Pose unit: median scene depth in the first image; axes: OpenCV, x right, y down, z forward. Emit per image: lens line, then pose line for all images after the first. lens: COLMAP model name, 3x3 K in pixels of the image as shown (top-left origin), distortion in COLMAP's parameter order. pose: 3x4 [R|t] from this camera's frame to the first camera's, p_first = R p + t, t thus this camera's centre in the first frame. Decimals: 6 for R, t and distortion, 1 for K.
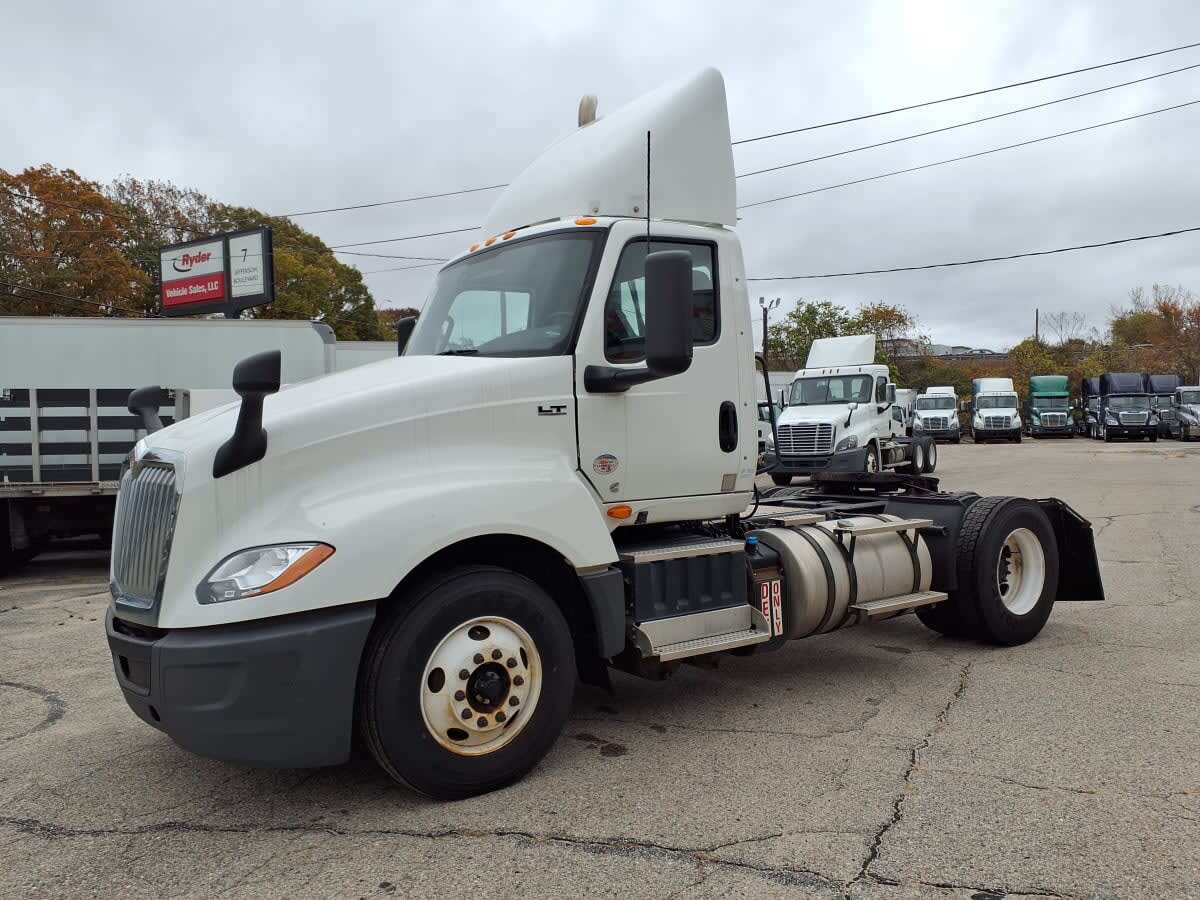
lens RADIAL K [[1013.1, 0, 583.5], [0, 1013.1, 446.7], [0, 0, 1]] dist [0.040180, -0.061735]
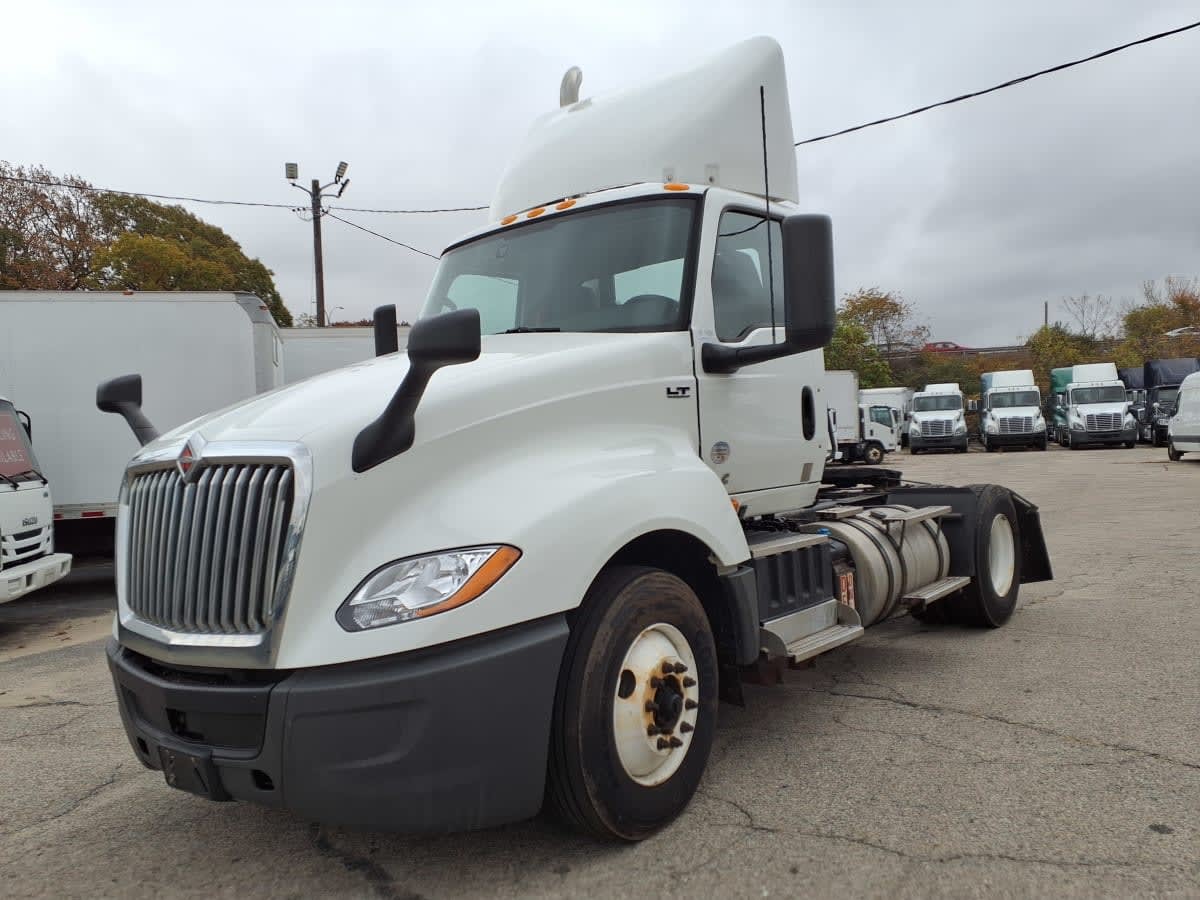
lens RADIAL K [[1013.1, 0, 628.4], [0, 1013.1, 470.4], [0, 0, 1]] dist [0.040180, -0.061735]
pose [[0.960206, -0.035066, 0.277084, -0.318414], [0.036781, 0.999323, -0.000992, 0.031819], [-0.276862, 0.011143, 0.960845, 0.153294]]
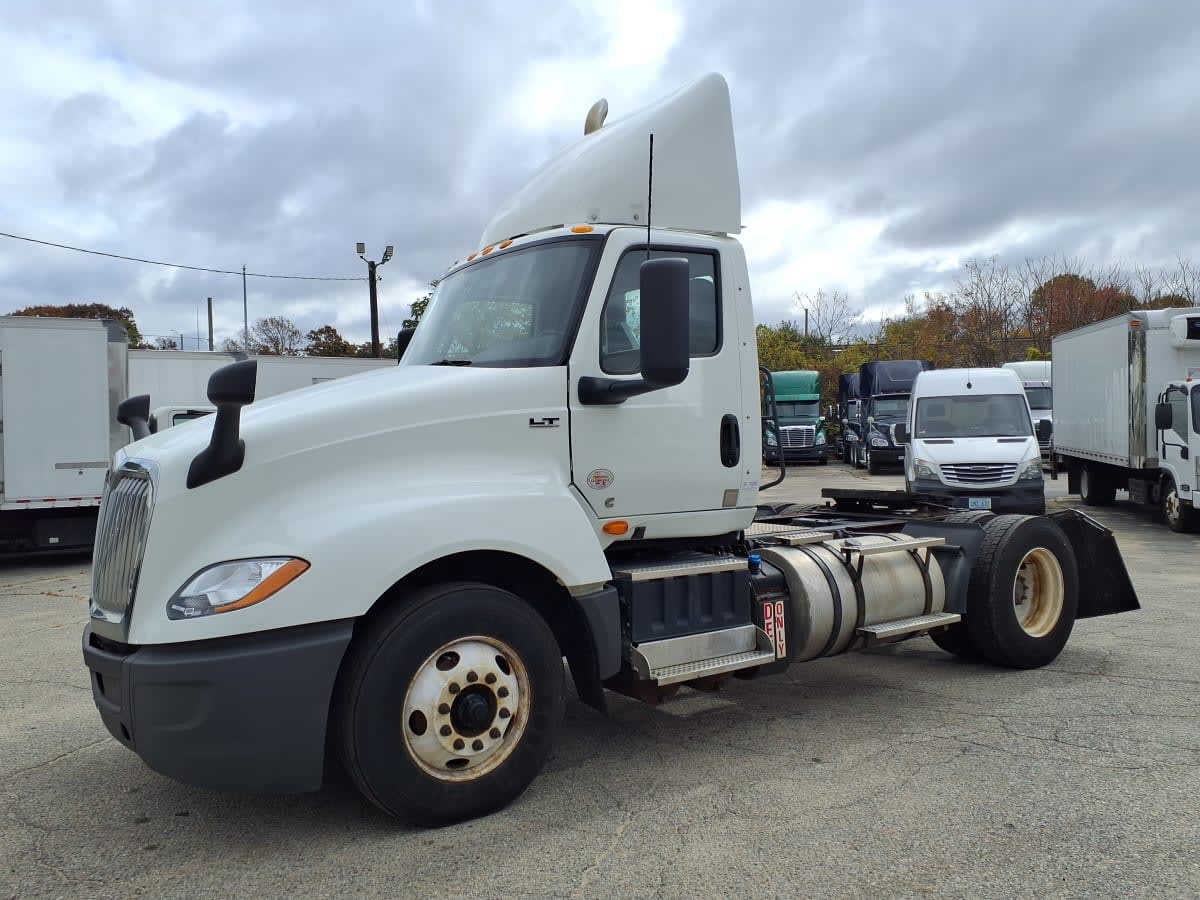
lens RADIAL K [[1013.1, 0, 587.6], [0, 1013.1, 439.9], [0, 0, 1]] dist [0.040180, -0.061735]
pose [[0.999717, 0.008859, -0.022057, 0.031692], [-0.009284, 0.999772, -0.019235, -0.001009], [0.021881, 0.019434, 0.999572, 0.033174]]
